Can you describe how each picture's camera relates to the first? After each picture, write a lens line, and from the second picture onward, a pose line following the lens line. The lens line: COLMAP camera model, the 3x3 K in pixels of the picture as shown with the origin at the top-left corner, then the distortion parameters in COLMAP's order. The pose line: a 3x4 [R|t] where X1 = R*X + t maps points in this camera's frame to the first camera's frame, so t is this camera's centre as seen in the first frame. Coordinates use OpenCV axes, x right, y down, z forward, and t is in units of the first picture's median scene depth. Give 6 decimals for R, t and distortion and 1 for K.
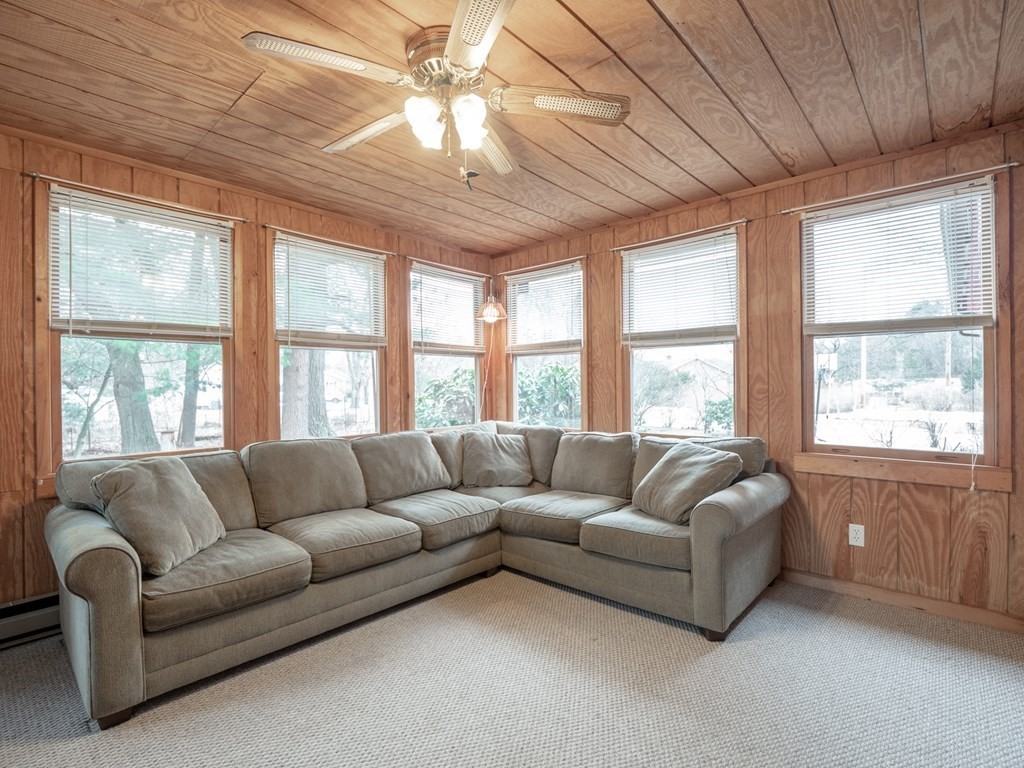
lens RADIAL K [[498.3, 0, 512.0], [0, 498.3, 384.0], [0, 0, 1]] dist [-0.011055, -0.001094]
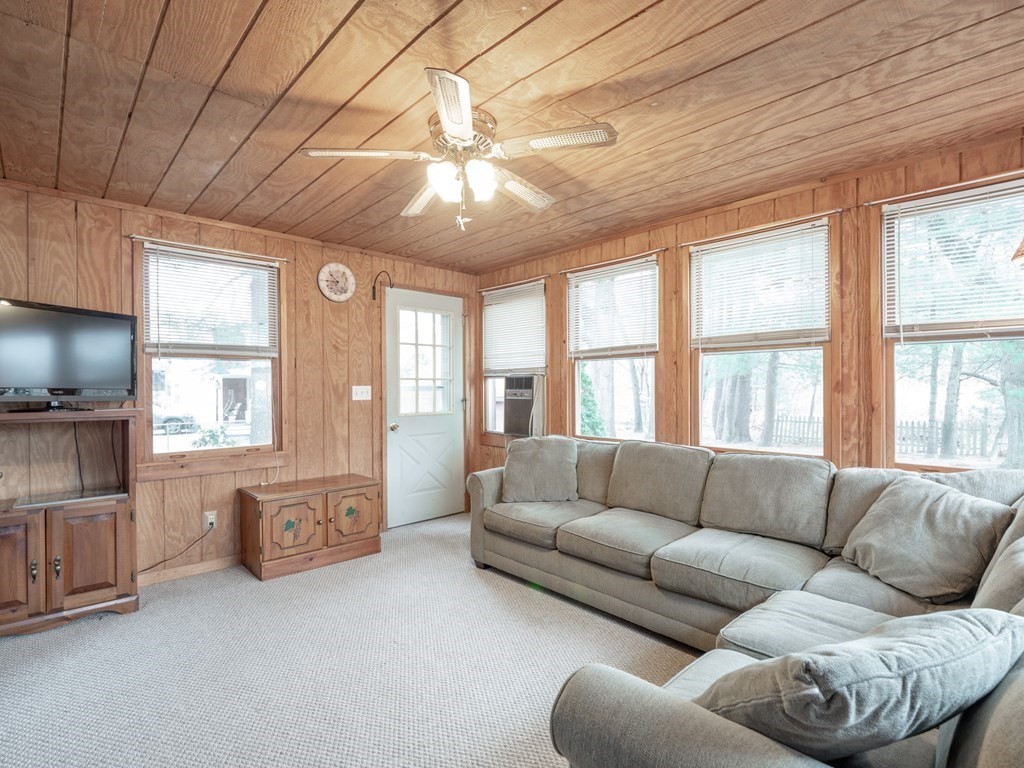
lens RADIAL K [[498.3, 0, 512.0], [0, 498.3, 384.0], [0, 0, 1]] dist [-0.011055, -0.001094]
pose [[-0.076844, 0.004353, -0.997034, 0.636413], [0.008100, 0.999960, 0.003741, -0.021010], [0.997010, -0.007789, -0.076876, 0.718108]]
